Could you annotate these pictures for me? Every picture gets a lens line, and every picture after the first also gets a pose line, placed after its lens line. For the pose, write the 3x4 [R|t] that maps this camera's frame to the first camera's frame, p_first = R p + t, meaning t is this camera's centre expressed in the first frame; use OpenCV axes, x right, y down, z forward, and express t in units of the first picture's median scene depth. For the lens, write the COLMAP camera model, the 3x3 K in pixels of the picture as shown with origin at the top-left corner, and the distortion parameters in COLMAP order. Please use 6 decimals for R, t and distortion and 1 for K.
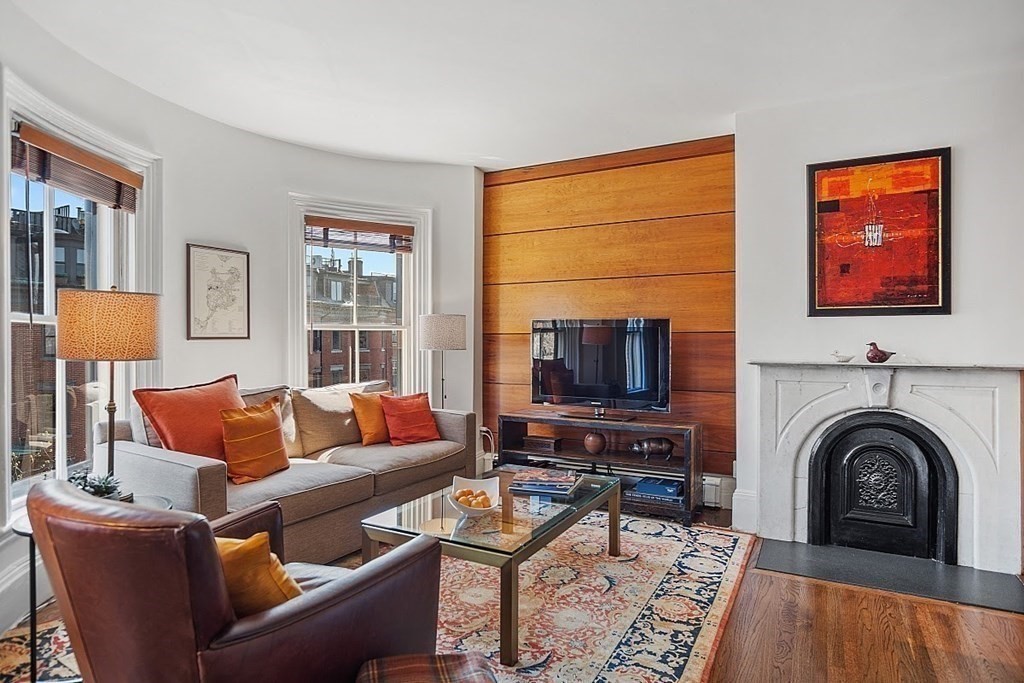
lens RADIAL K [[589.8, 0, 501.8], [0, 589.8, 339.5], [0, 0, 1]] dist [-0.034593, 0.008213]
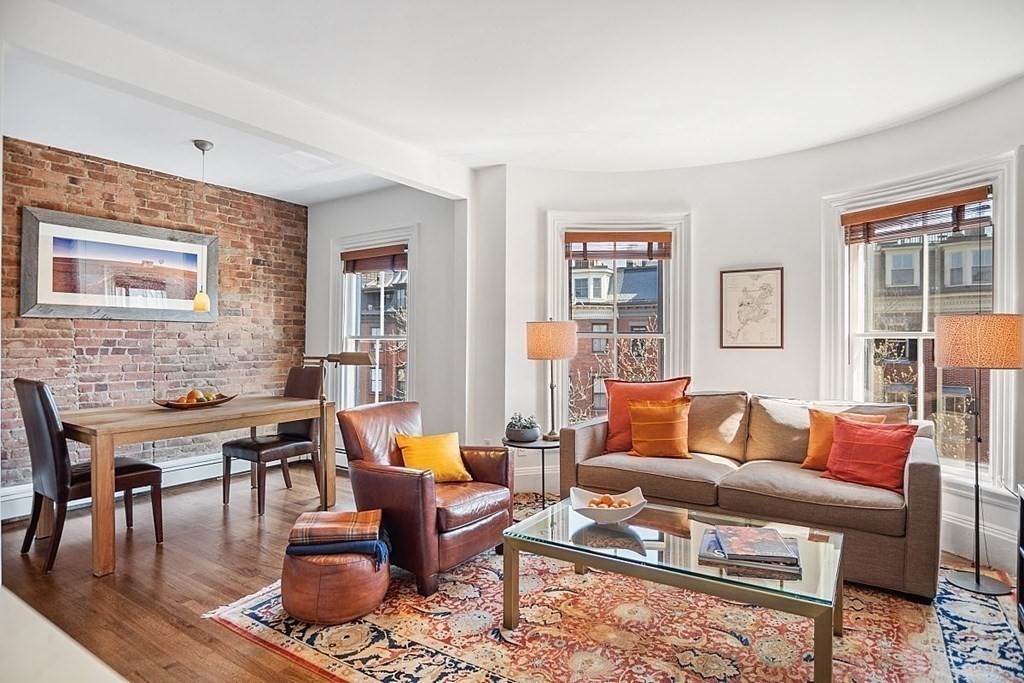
lens RADIAL K [[558.1, 0, 522.5], [0, 558.1, 339.8], [0, 0, 1]] dist [-0.004880, 0.007586]
pose [[-0.063370, -0.002455, -0.997987, 0.623329], [-0.002863, 0.999993, -0.002278, -0.012692], [0.997986, 0.002713, -0.063376, 0.601071]]
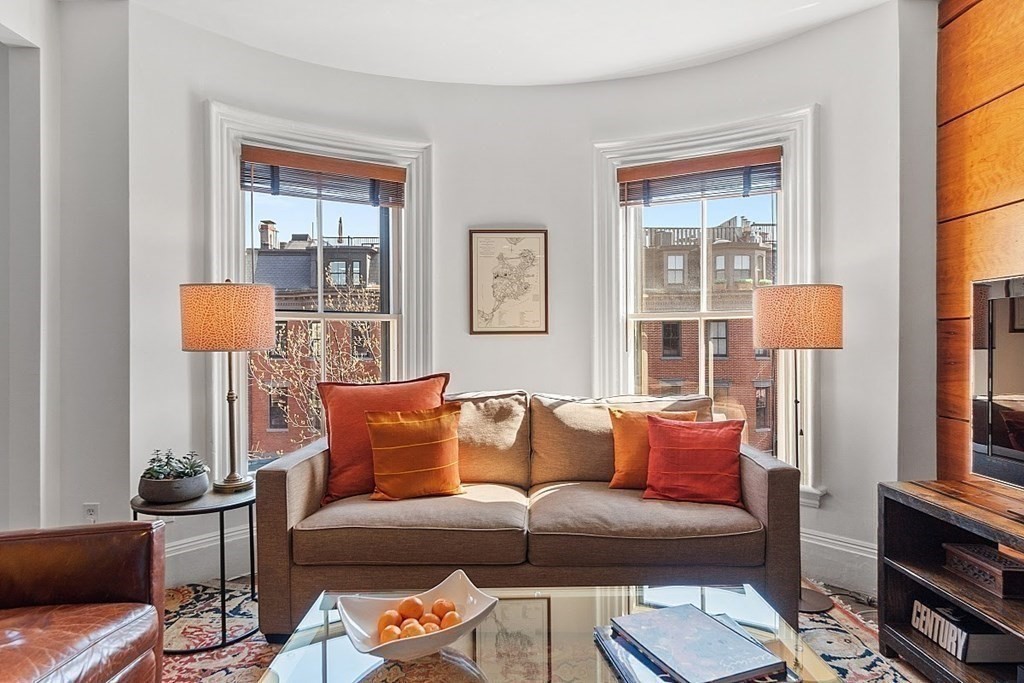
lens RADIAL K [[610.6, 0, 509.8], [0, 610.6, 342.4], [0, 0, 1]] dist [-0.001449, -0.000267]
pose [[0.491517, 0.000945, -0.870867, 0.308985], [0.001154, 0.999998, 0.001737, 0.011143], [0.870867, -0.001859, 0.491515, 0.532501]]
